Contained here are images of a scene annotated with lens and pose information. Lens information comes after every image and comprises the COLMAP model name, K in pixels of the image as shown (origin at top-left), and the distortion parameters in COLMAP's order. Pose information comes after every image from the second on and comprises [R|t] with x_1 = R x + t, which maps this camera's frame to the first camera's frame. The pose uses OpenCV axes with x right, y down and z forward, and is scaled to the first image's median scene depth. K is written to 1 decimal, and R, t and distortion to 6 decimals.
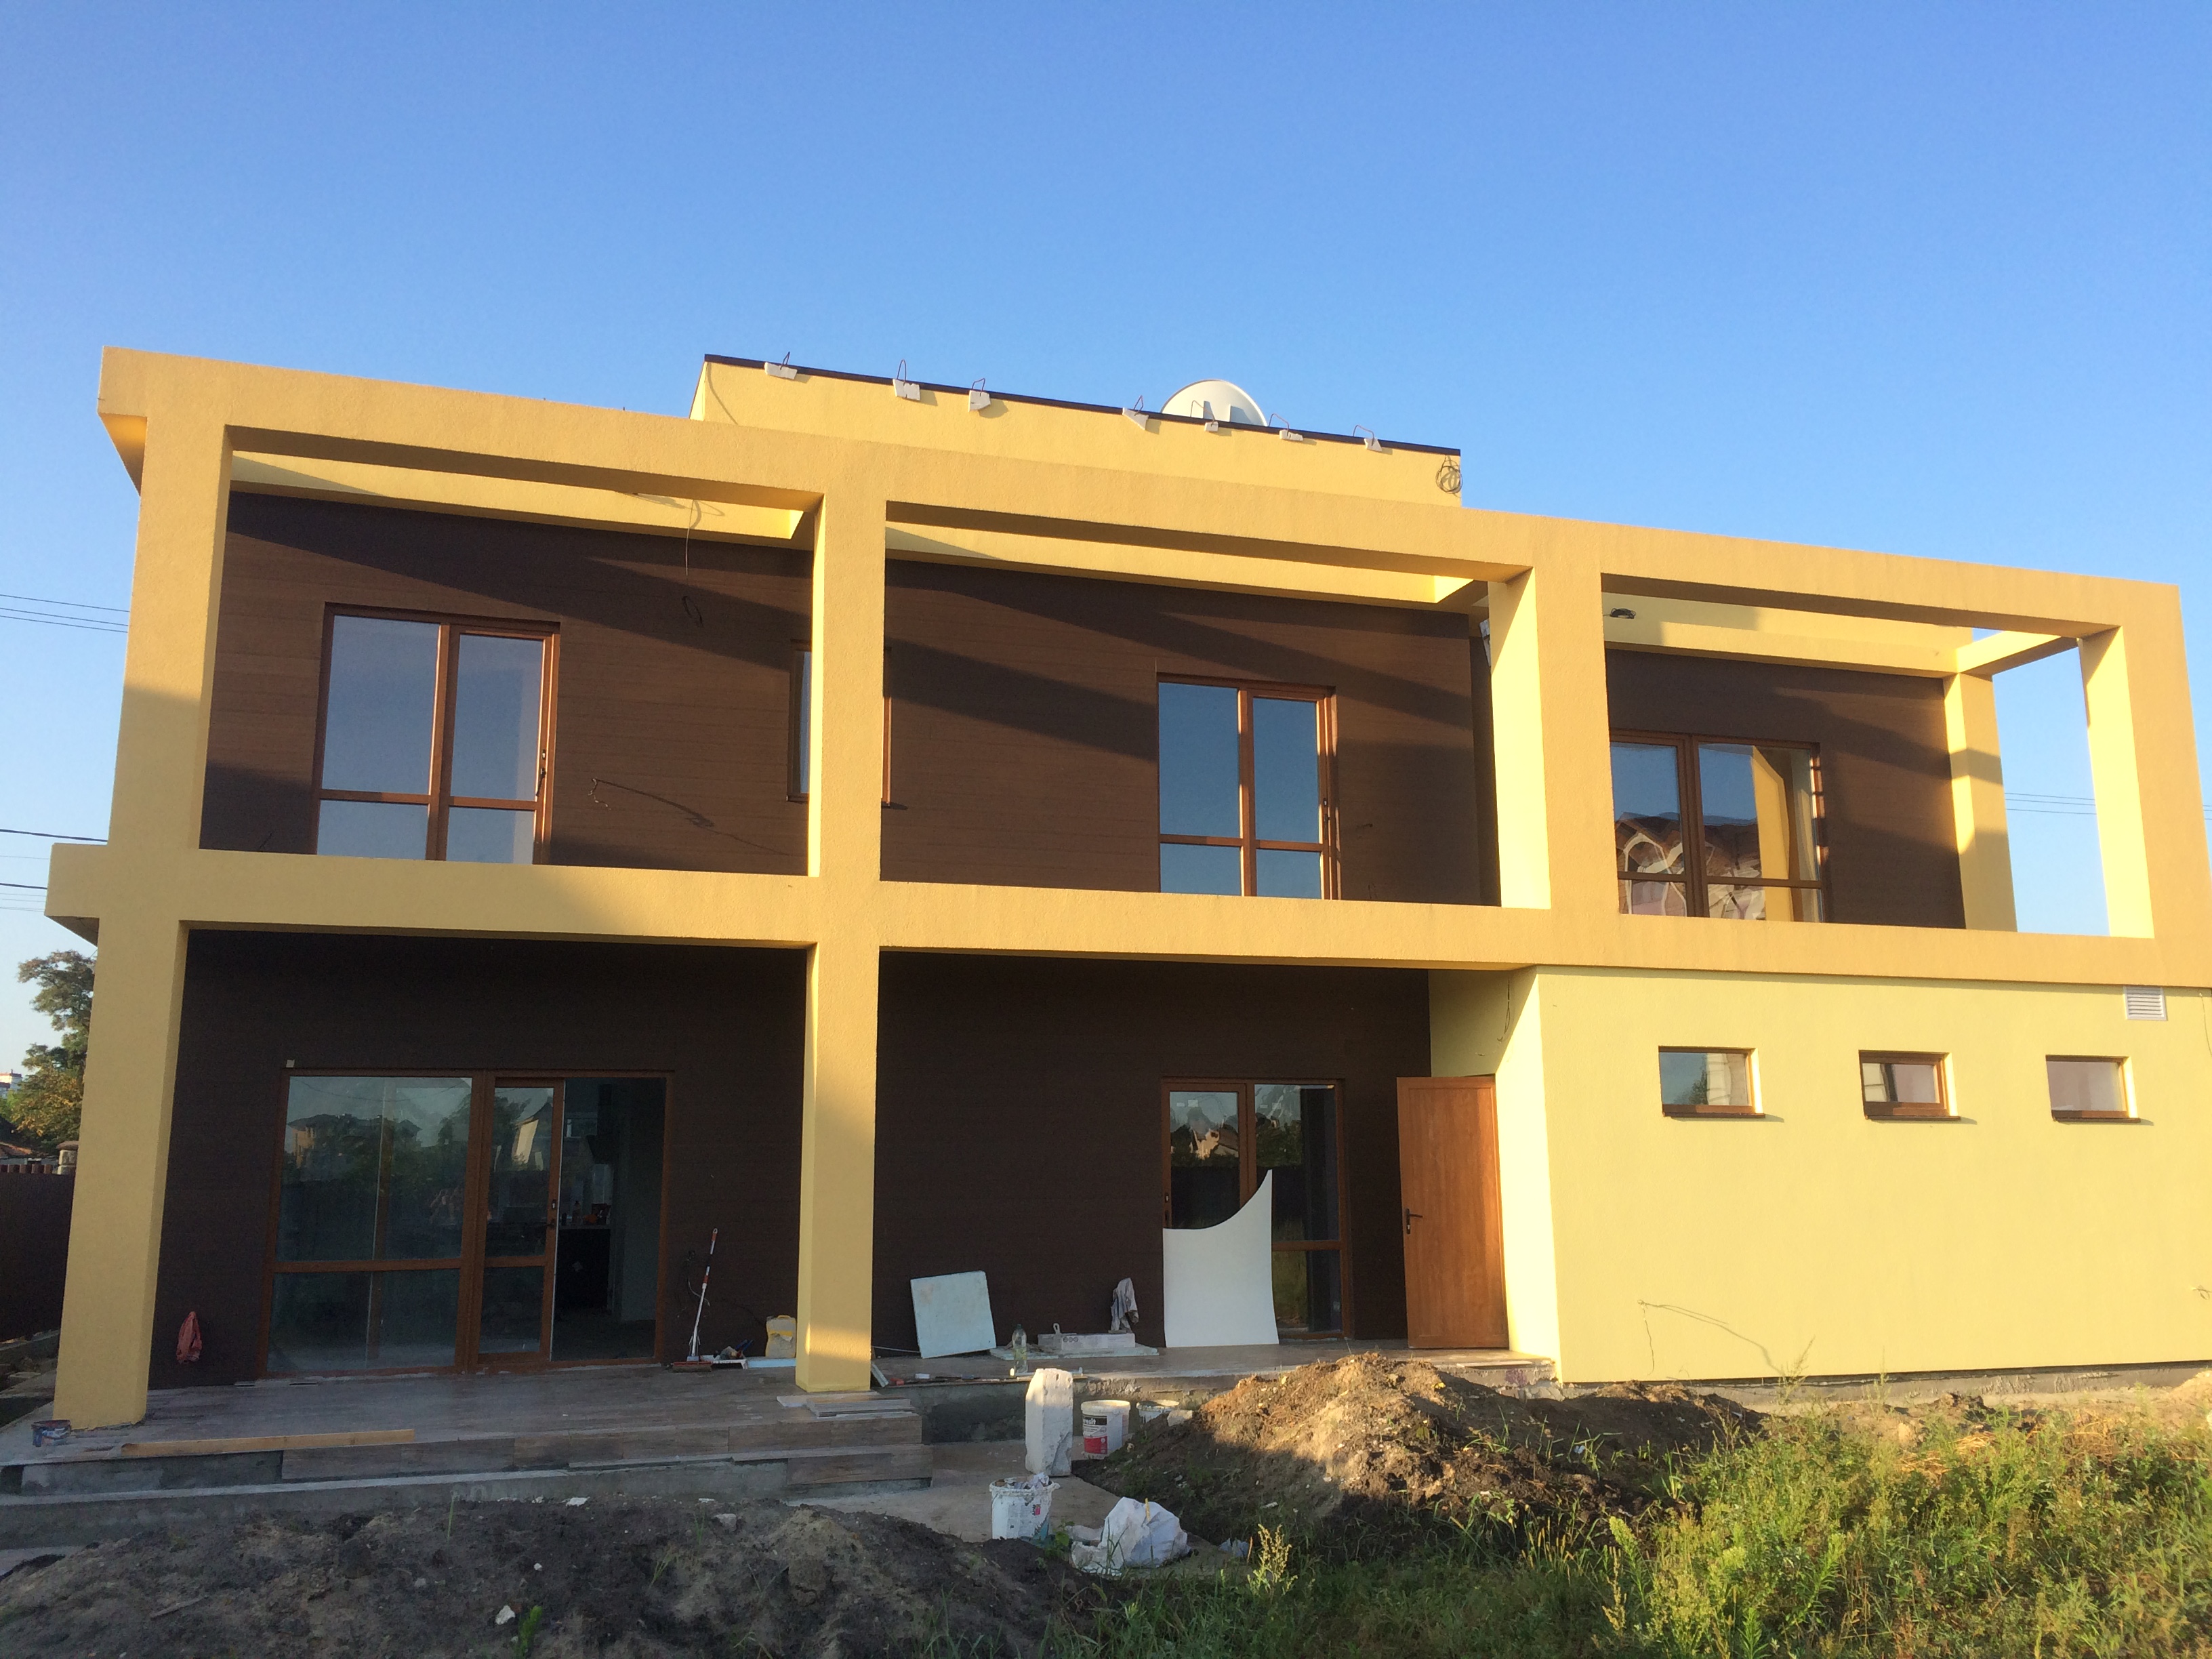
lens RADIAL K [[1954.3, 0, 1106.0], [0, 1954.3, 829.5], [0, 0, 1]] dist [-0.002555, -0.096986]
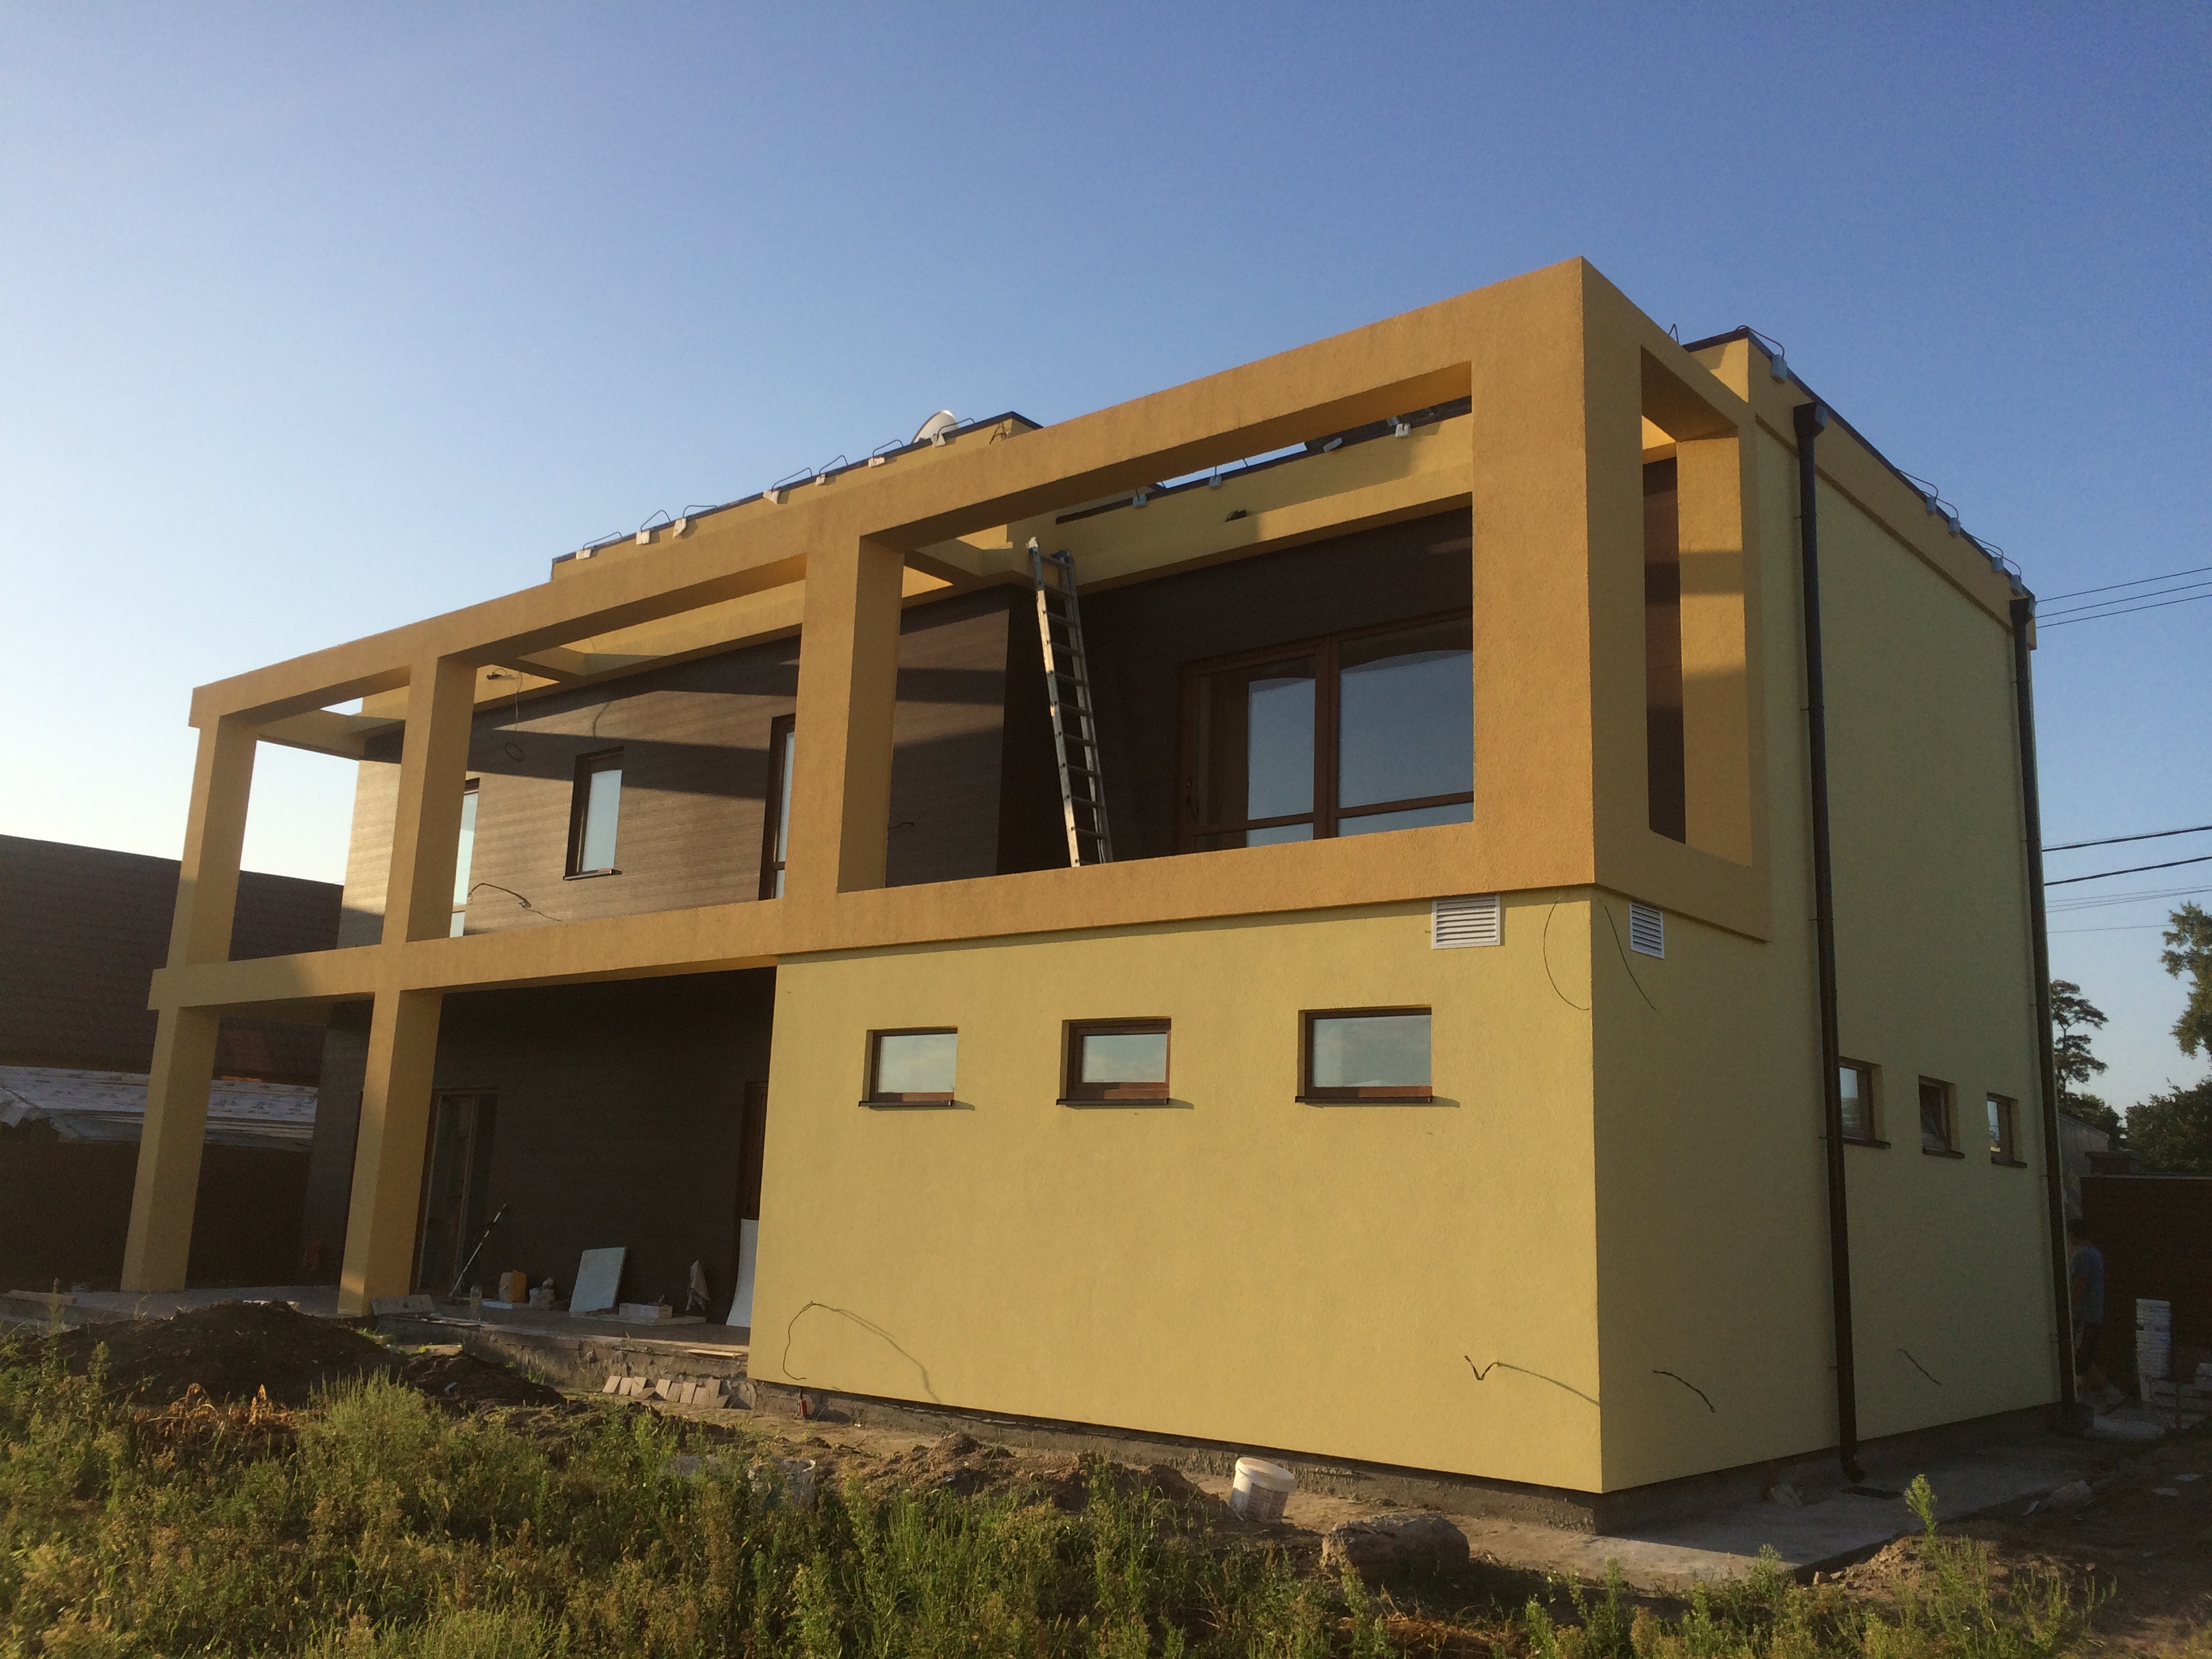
lens RADIAL K [[1890.7, 0, 1204.1], [0, 1890.7, 827.2], [0, 0, 1]] dist [0.011647, 0.006111]
pose [[0.562603, -0.138849, -0.814984, 1.142902], [0.132017, 0.988234, -0.077231, 0.107552], [0.816118, -0.064142, 0.574314, 0.628113]]
